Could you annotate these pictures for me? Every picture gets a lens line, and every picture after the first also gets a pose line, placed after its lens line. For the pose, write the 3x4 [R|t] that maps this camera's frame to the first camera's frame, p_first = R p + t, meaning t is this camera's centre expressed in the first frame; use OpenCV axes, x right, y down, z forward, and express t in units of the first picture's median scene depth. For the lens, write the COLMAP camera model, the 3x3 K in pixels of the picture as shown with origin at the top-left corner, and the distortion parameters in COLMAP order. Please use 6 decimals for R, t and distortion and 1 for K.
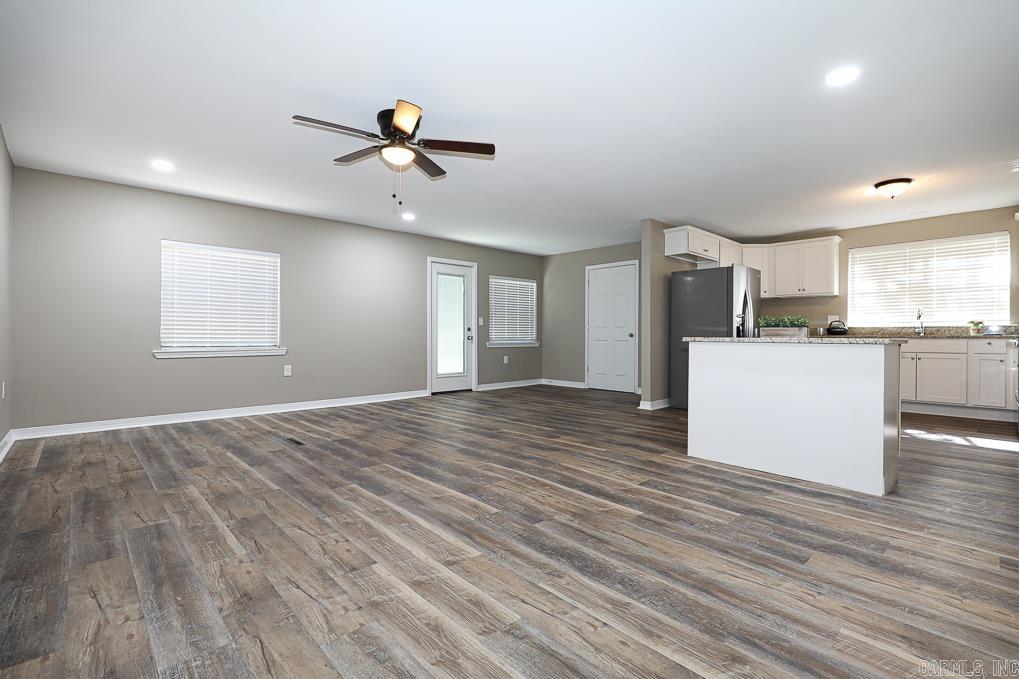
lens RADIAL K [[464.7, 0, 513.1], [0, 464.7, 337.8], [0, 0, 1]] dist [-0.029486, 0.006755]
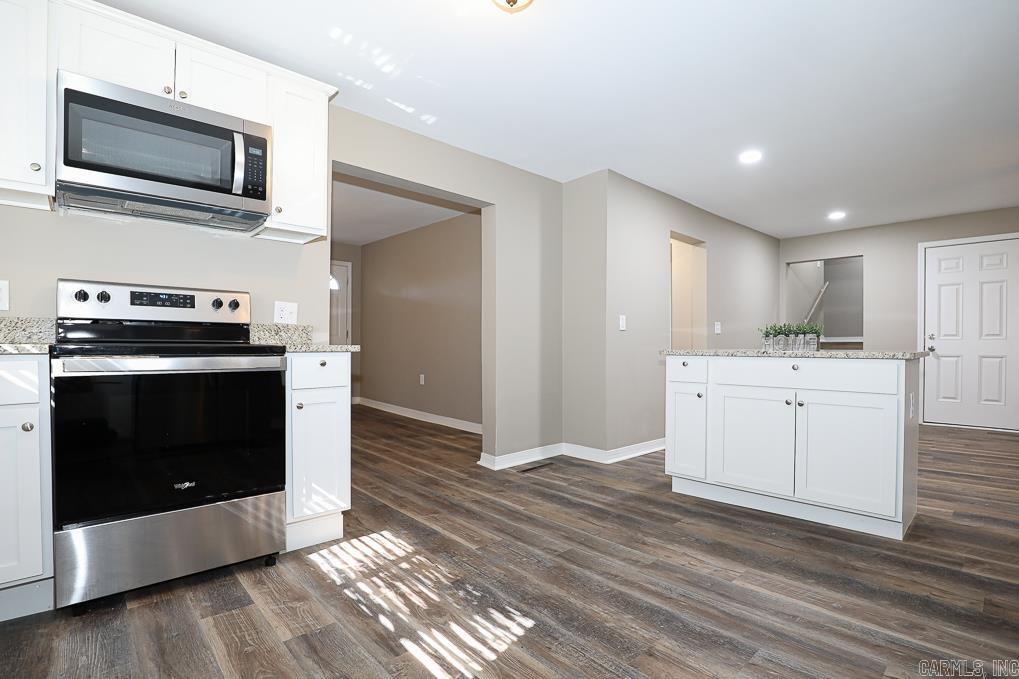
lens RADIAL K [[478.9, 0, 513.1], [0, 478.9, 349.5], [0, 0, 1]] dist [-0.033487, 0.000784]
pose [[-0.999901, -0.005418, 0.013019, 1.167761], [-0.005188, 0.999831, 0.017646, -0.012867], [-0.013112, 0.017577, -0.999760, 2.013506]]
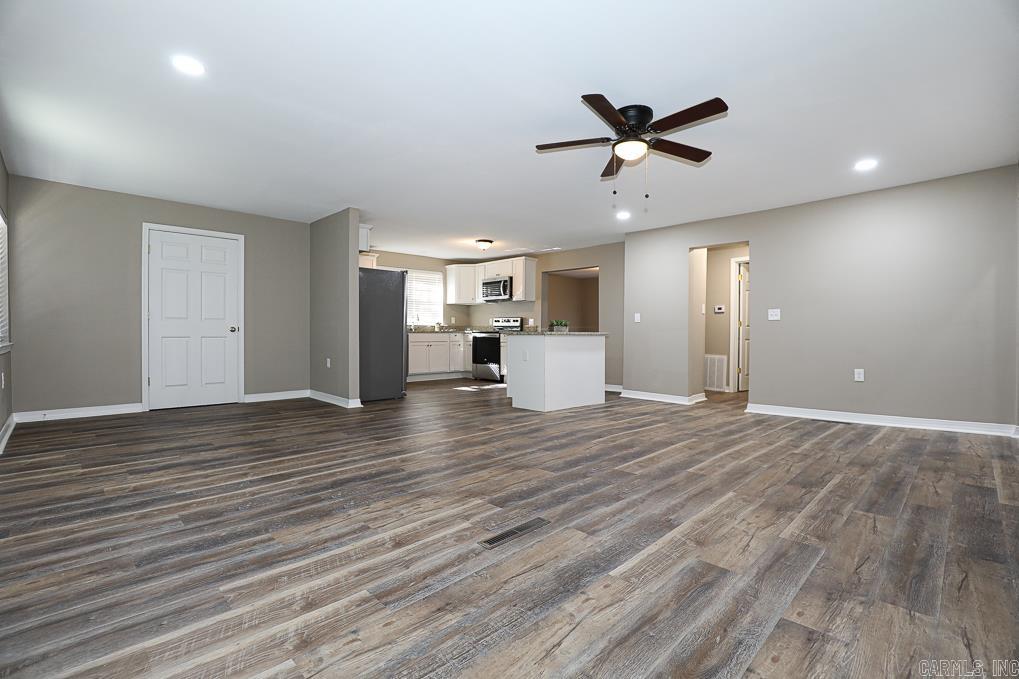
lens RADIAL K [[467.6, 0, 516.0], [0, 467.6, 334.3], [0, 0, 1]] dist [-0.035310, 0.004081]
pose [[-0.021881, -0.004591, 0.999750, -1.286327], [0.001876, 0.999988, 0.004634, -0.000982], [-0.999759, 0.001977, -0.021872, 1.300834]]
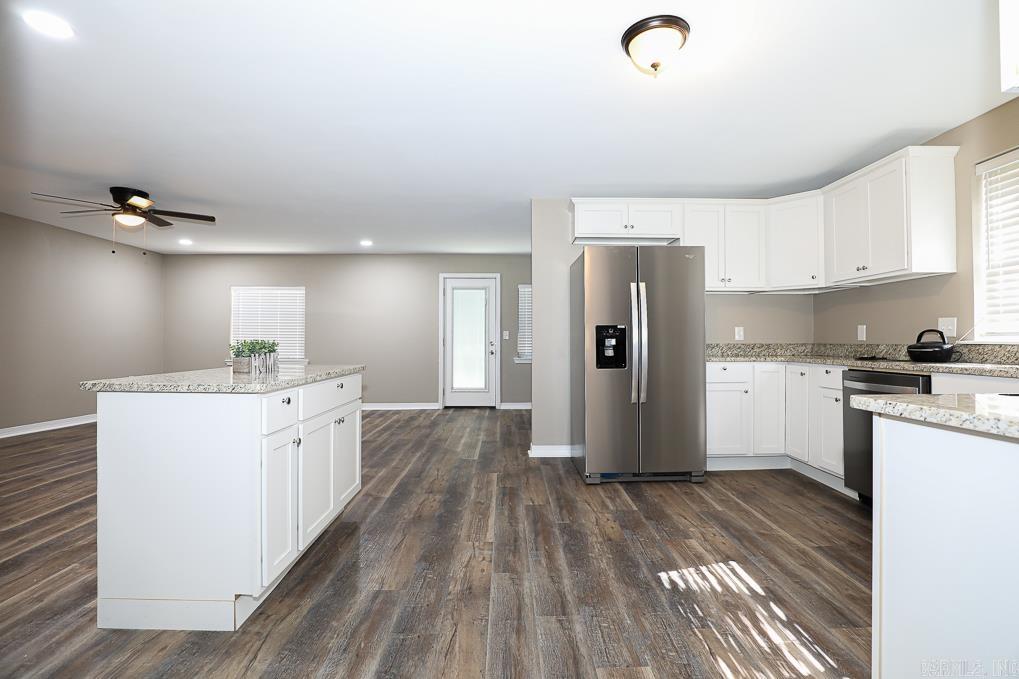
lens RADIAL K [[467.6, 0, 516.0], [0, 467.6, 334.3], [0, 0, 1]] dist [-0.035310, 0.004081]
pose [[0.739068, -0.010715, -0.673546, 1.470550], [-0.004321, 0.999777, -0.020647, -0.044575], [0.673617, 0.018170, 0.738857, 0.806277]]
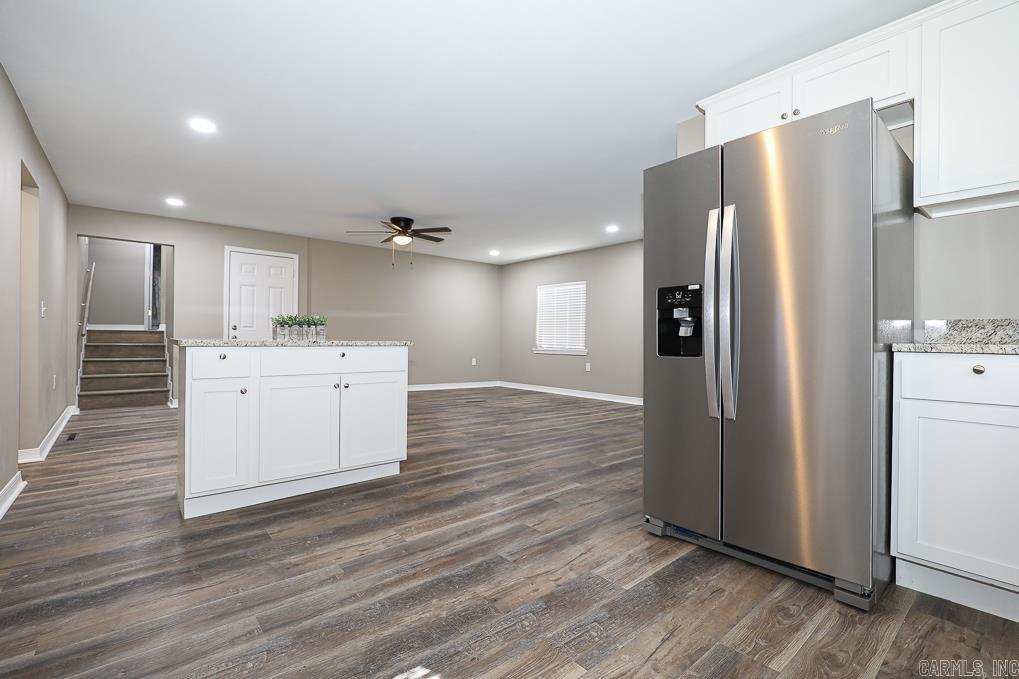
lens RADIAL K [[462.6, 0, 513.4], [0, 462.6, 337.7], [0, 0, 1]] dist [-0.013789, 0.001526]
pose [[-0.057956, -0.006404, -0.998299, 1.581071], [-0.018751, 0.999810, -0.005326, -0.005531], [0.998143, 0.018411, -0.058065, 1.587675]]
